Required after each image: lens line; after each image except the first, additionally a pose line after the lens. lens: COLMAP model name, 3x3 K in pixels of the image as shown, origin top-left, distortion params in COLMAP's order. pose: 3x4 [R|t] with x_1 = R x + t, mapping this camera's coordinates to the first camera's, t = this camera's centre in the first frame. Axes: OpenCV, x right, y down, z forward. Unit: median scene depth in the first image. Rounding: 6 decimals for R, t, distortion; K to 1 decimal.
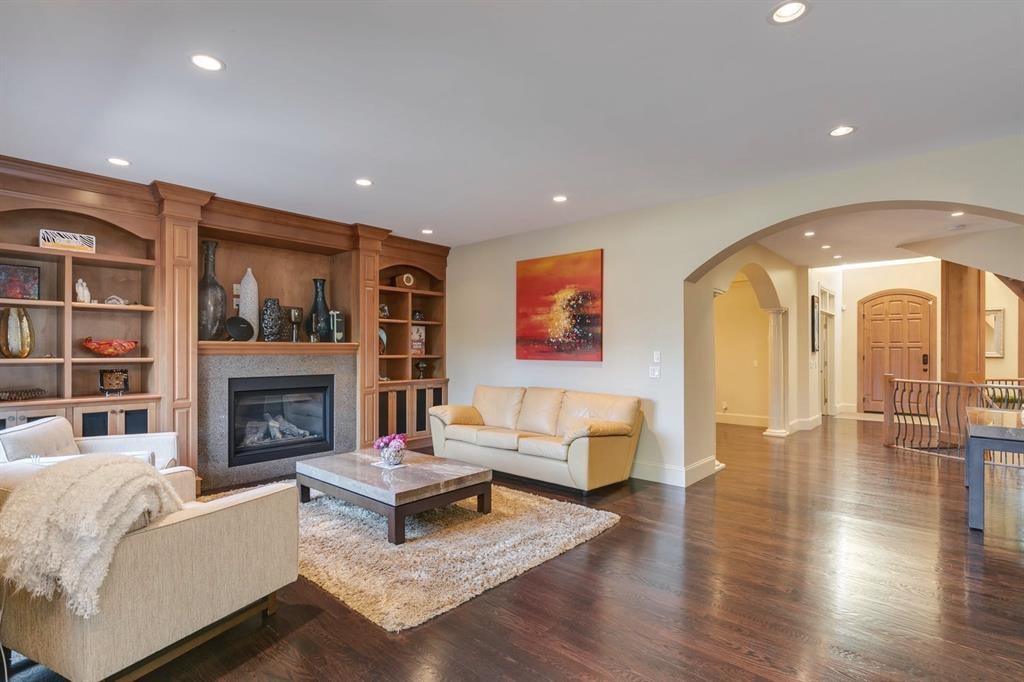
lens RADIAL K [[489.6, 0, 514.9], [0, 489.6, 357.9], [0, 0, 1]] dist [0.001764, 0.000176]
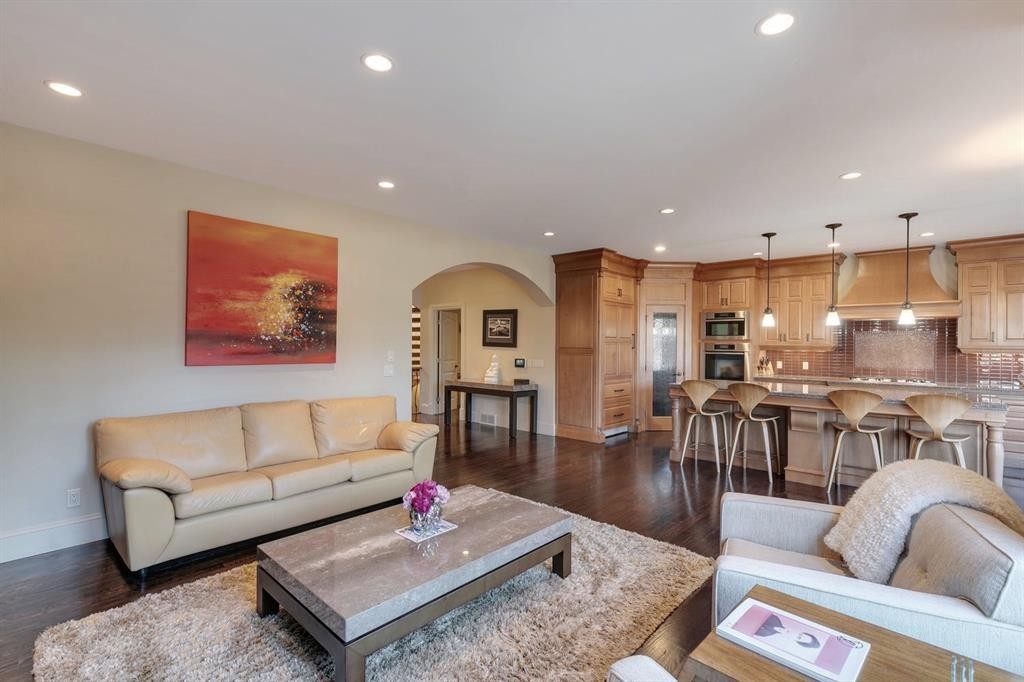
lens RADIAL K [[461.5, 0, 512.0], [0, 461.5, 341.0], [0, 0, 1]] dist [0.002127, 0.000253]
pose [[0.017554, 0.004803, 0.999834, -0.637608], [0.010220, 0.999935, -0.004982, -0.024699], [-0.999794, 0.010306, 0.017504, 0.632409]]
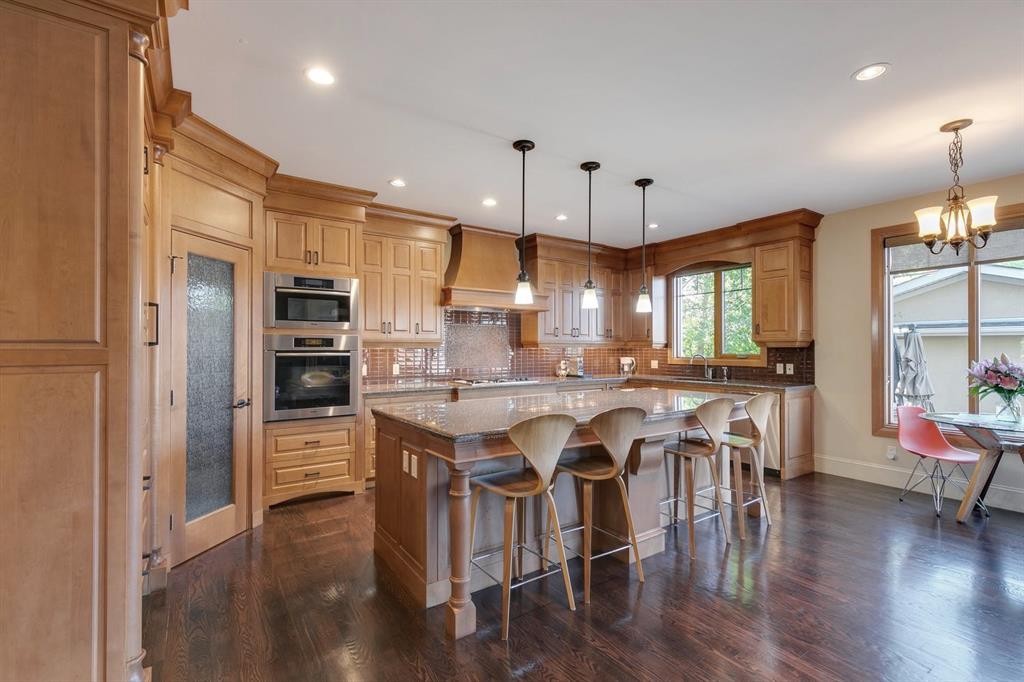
lens RADIAL K [[461.5, 0, 512.0], [0, 461.5, 341.0], [0, 0, 1]] dist [0.002127, 0.000253]
pose [[-0.970162, 0.002611, 0.242444, 0.260017], [0.003599, 0.999987, 0.003634, -0.010988], [-0.242431, 0.004398, -0.970159, 0.659900]]
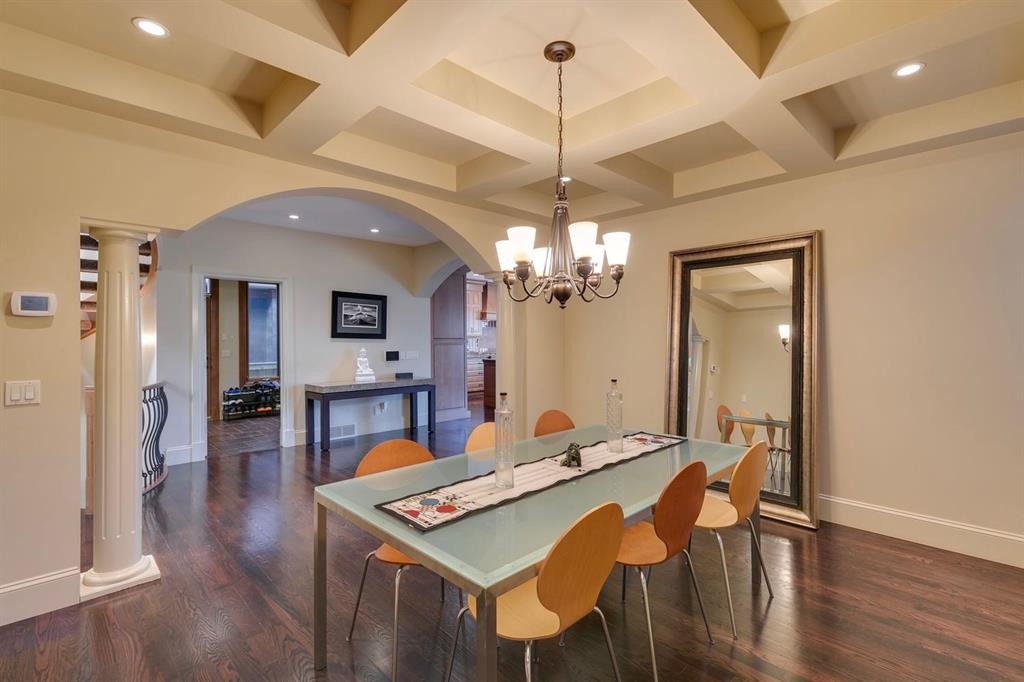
lens RADIAL K [[461.5, 0, 512.0], [0, 461.5, 341.0], [0, 0, 1]] dist [0.002127, 0.000253]
pose [[-0.997490, -0.000757, 0.070806, 0.336188], [0.001038, 0.999679, 0.025301, -0.037218], [-0.070802, 0.025311, -0.997169, 1.858517]]
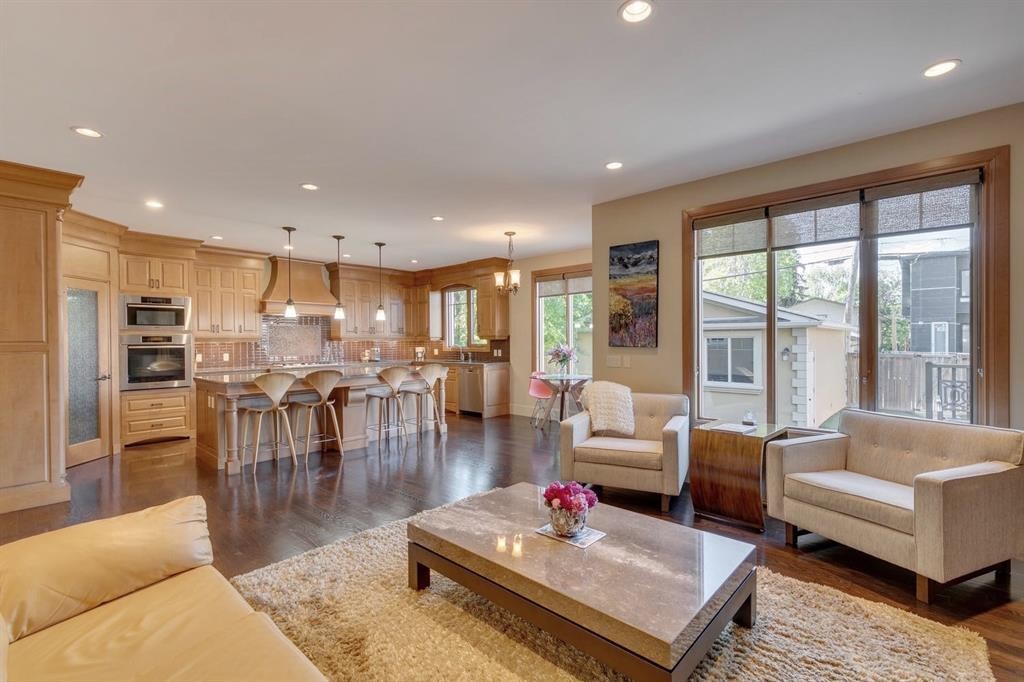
lens RADIAL K [[456.5, 0, 512.0], [0, 456.5, 341.0], [0, 0, 1]] dist [0.005023, -0.000341]
pose [[-0.999855, 0.006920, 0.015579, -0.139236], [0.007260, 0.999734, 0.021882, -0.021052], [-0.015423, 0.021992, -0.999639, 1.126759]]
